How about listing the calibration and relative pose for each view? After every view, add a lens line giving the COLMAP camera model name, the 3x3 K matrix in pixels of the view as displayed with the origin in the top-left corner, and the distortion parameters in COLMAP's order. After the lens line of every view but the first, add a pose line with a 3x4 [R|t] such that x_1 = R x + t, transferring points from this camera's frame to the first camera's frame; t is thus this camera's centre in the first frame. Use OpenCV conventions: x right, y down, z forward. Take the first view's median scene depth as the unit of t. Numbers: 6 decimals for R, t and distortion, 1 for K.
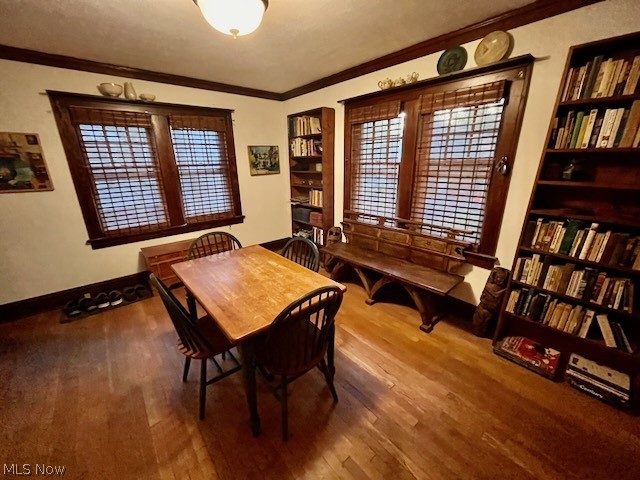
lens RADIAL K [[258.4, 0, 318.4], [0, 258.4, 240.3], [0, 0, 1]] dist [-0.002135, -0.000283]
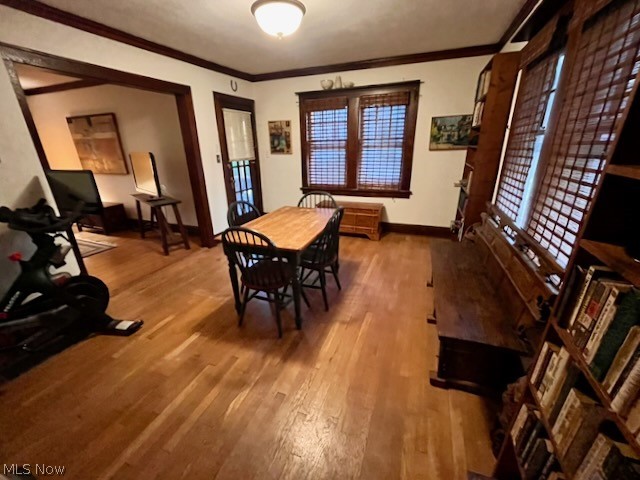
lens RADIAL K [[266.2, 0, 320.0], [0, 266.2, 240.0], [0, 0, 1]] dist [-0.001360, -0.000196]
pose [[0.472289, 0.305872, -0.826671, 0.606018], [-0.247853, 0.946104, 0.208461, -0.063901], [0.845879, 0.106439, 0.522646, 0.272164]]
